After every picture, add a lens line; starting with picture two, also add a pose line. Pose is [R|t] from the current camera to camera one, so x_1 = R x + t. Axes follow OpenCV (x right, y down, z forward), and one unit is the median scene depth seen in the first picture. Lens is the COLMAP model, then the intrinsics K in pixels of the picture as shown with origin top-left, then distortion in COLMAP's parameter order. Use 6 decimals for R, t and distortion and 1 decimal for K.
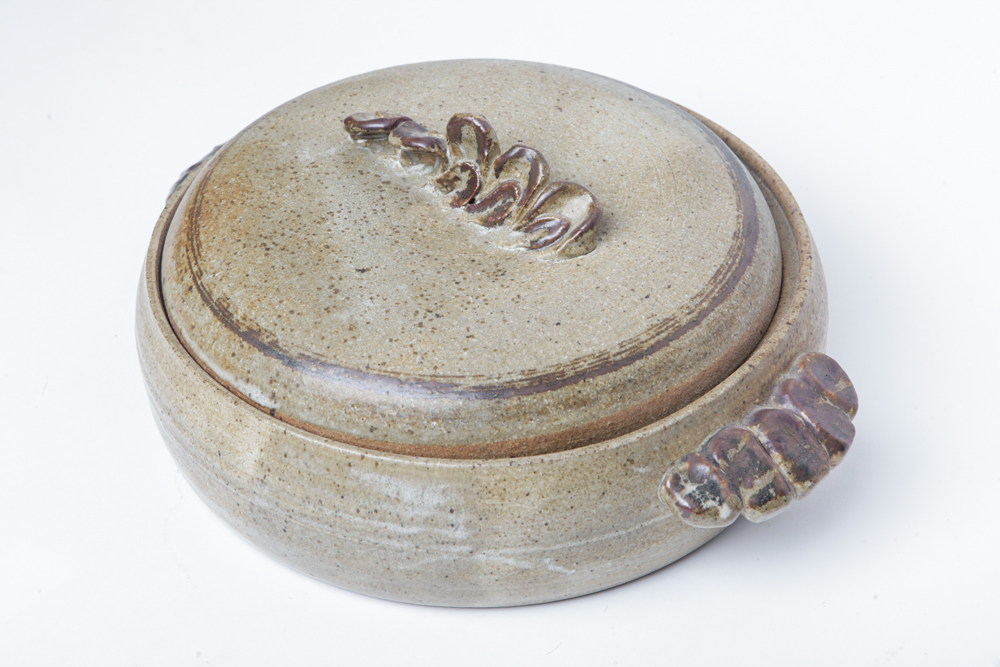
lens RADIAL K [[1979.5, 0, 500.0], [0, 1979.5, 333.5], [0, 0, 1]] dist [0.230095, 0.001270]
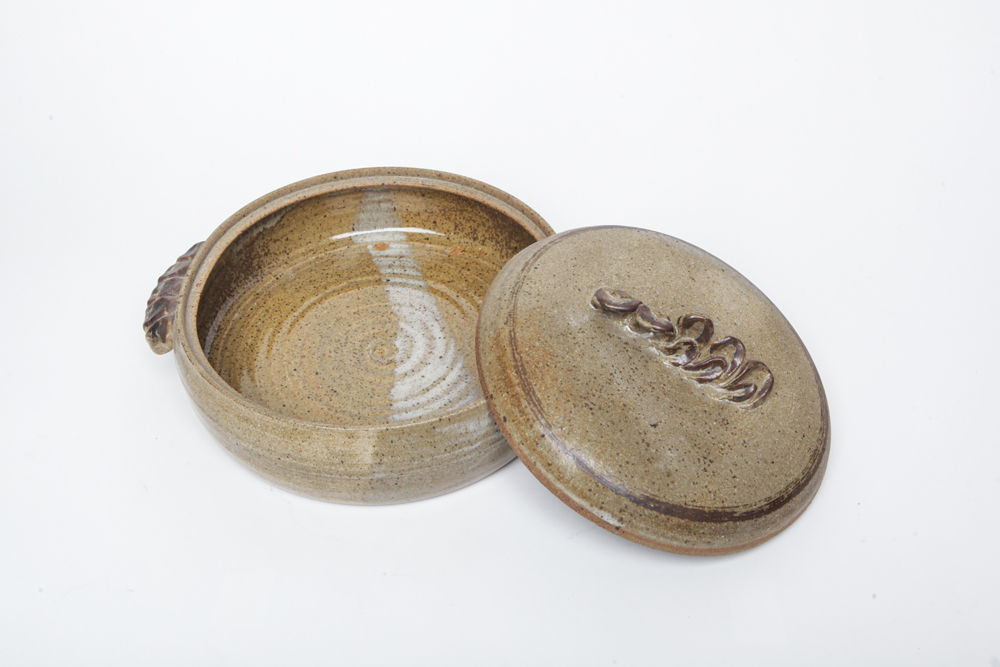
lens RADIAL K [[1042.5, 0, 500.0], [0, 1042.5, 333.5], [0, 0, 1]] dist [-0.050833, 0.001134]
pose [[0.901142, -0.025469, 0.432776, -0.547003], [-0.086119, 0.967861, 0.236279, -0.293427], [-0.424885, -0.250191, 0.869987, 0.364281]]
